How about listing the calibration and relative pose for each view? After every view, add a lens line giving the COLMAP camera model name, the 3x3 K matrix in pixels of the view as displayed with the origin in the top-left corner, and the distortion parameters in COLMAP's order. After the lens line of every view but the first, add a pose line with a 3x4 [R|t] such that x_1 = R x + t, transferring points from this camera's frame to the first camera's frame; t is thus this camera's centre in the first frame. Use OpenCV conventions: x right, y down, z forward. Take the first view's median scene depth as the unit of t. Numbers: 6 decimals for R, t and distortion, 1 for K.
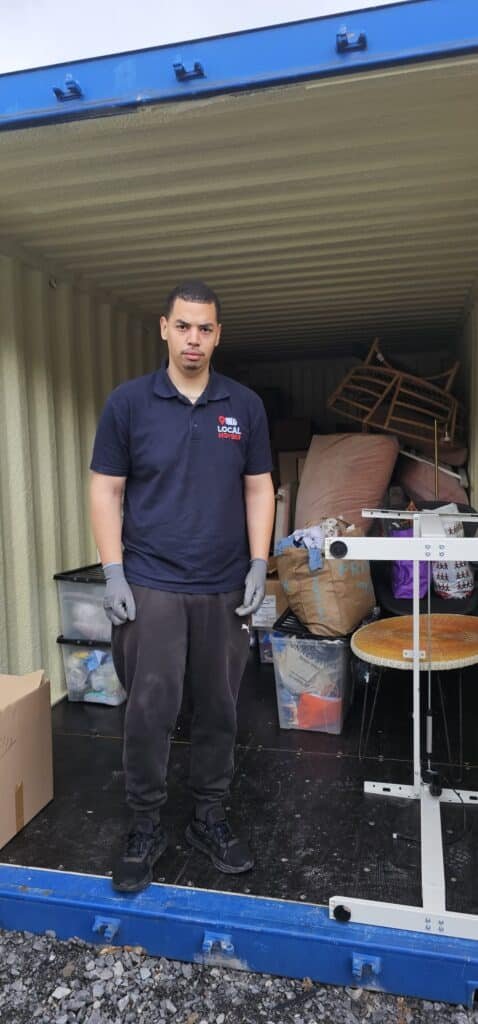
lens RADIAL K [[680.9, 0, 237.5], [0, 680.9, 502.8], [0, 0, 1]] dist [0.057067, -0.064708]
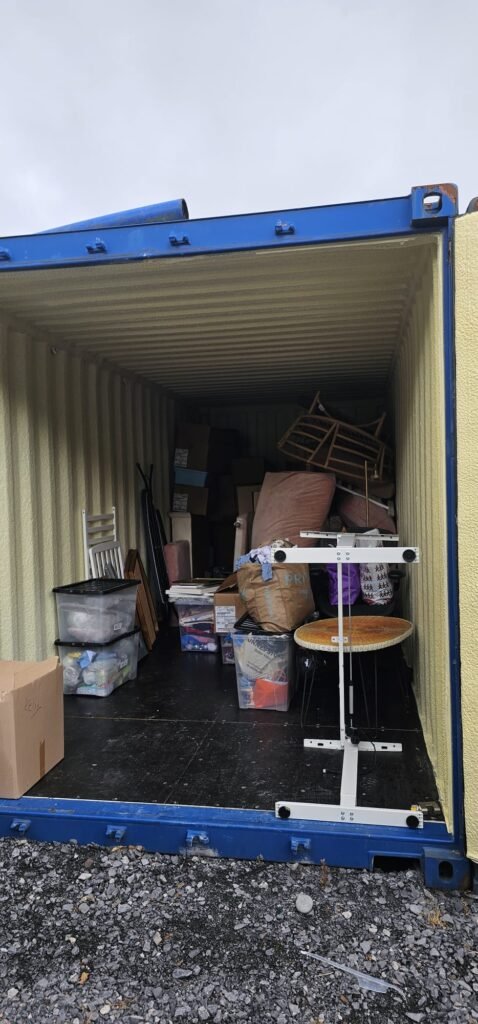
lens RADIAL K [[680.9, 0, 237.5], [0, 680.9, 502.8], [0, 0, 1]] dist [0.057067, -0.064708]
pose [[0.997969, -0.000556, 0.063706, -0.023971], [0.003471, 0.998951, -0.045666, 0.012522], [-0.063614, 0.045794, 0.996923, -0.301643]]
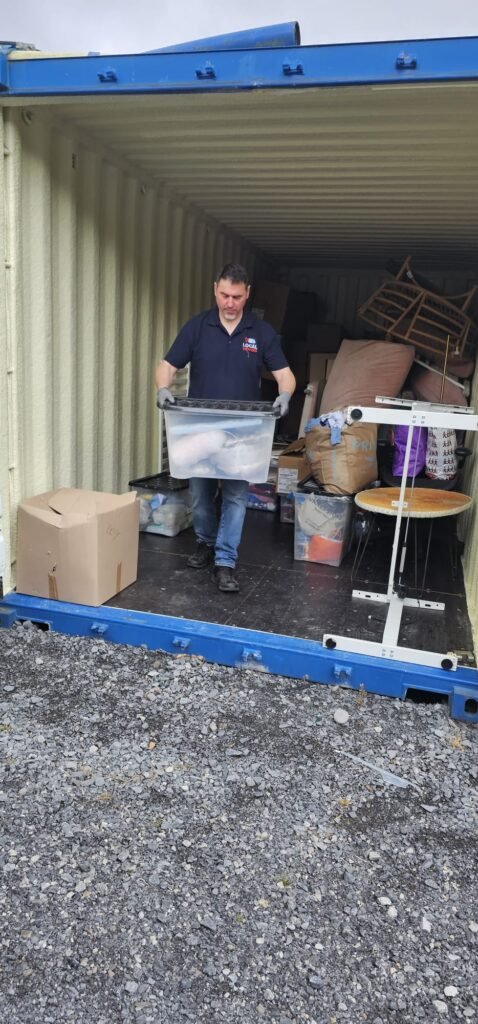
lens RADIAL K [[682.1, 0, 239.0], [0, 682.1, 512.0], [0, 0, 1]] dist [0.087124, -0.094900]
pose [[0.995630, 0.093102, -0.007329, -0.052800], [-0.090880, 0.983958, 0.153518, 0.045958], [0.021504, -0.152182, 0.988119, -0.362718]]
